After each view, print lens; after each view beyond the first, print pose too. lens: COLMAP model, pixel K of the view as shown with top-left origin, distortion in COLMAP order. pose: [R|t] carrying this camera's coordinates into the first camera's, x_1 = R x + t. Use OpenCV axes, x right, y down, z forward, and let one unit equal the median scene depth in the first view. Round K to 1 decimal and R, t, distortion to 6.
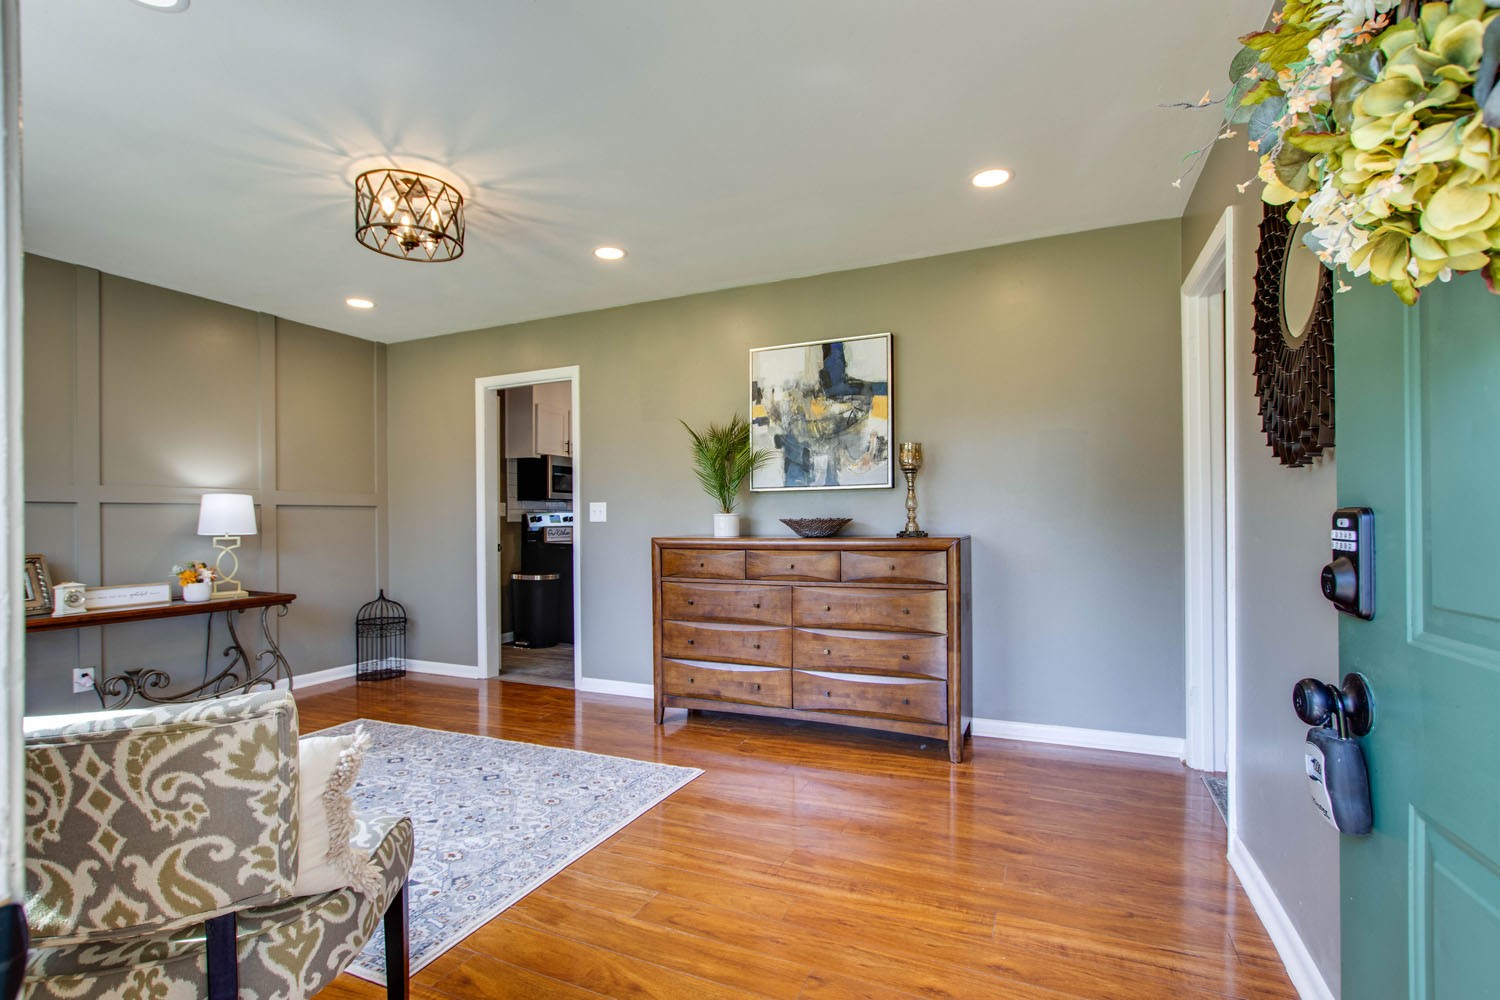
lens RADIAL K [[700.2, 0, 752.5], [0, 700.2, 516.8], [0, 0, 1]] dist [-0.001783, -0.000154]
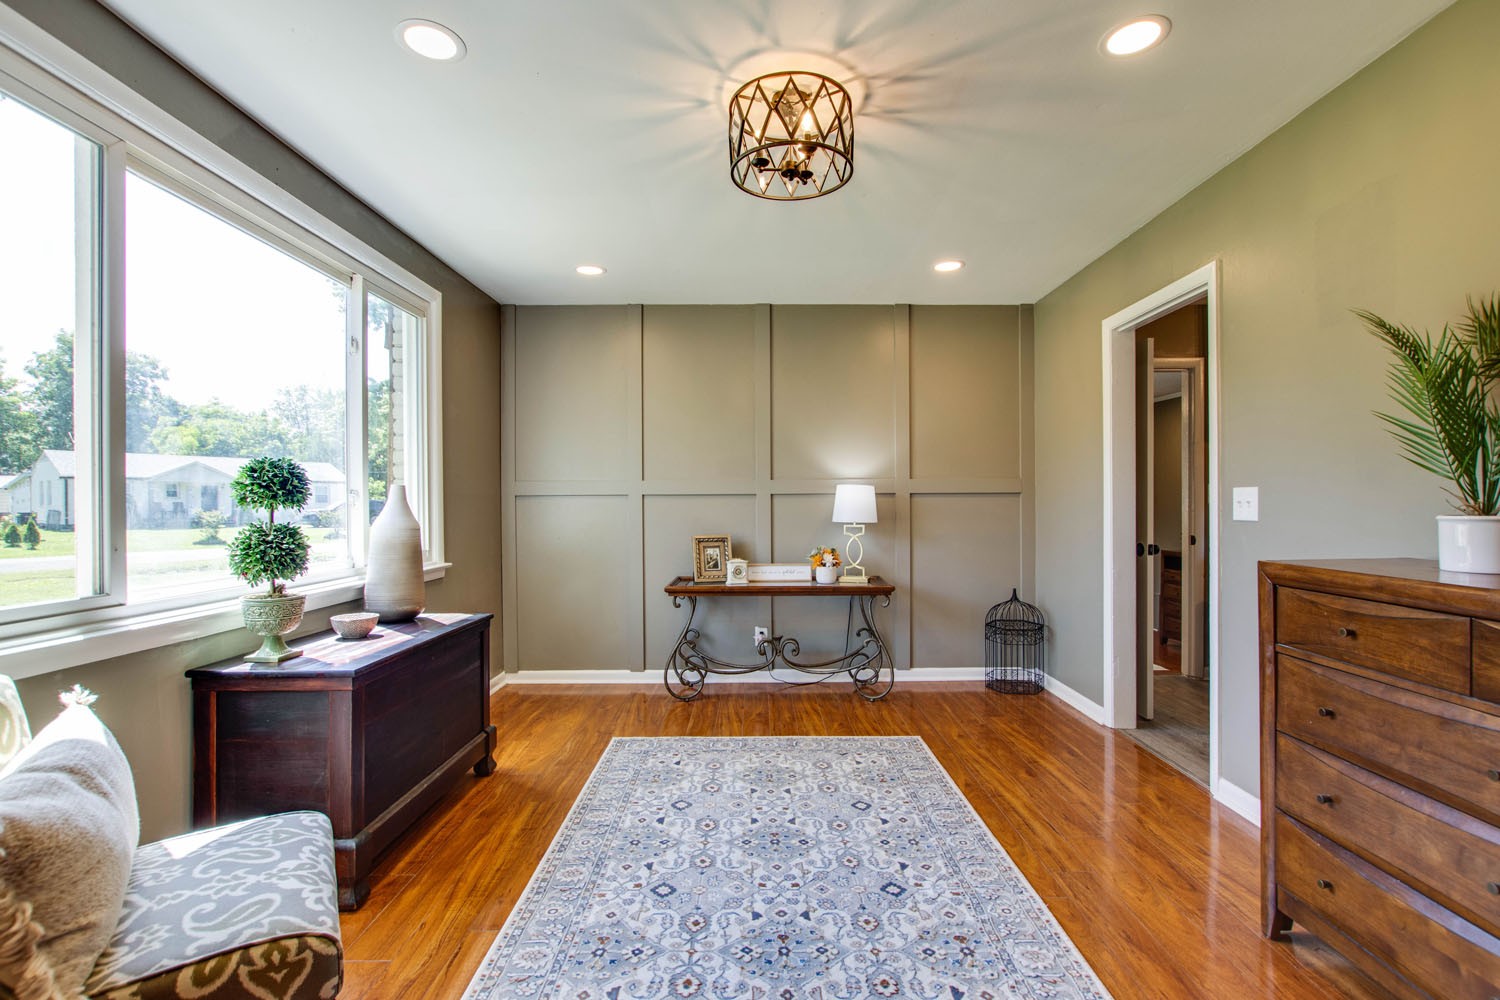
lens RADIAL K [[692.6, 0, 755.2], [0, 692.6, 502.8], [0, 0, 1]] dist [-0.001557, 0.000166]
pose [[0.410186, 0.007898, -0.911968, 0.160229], [0.004551, 0.999932, 0.010707, -0.018493], [0.911990, -0.008542, 0.410123, 0.472930]]
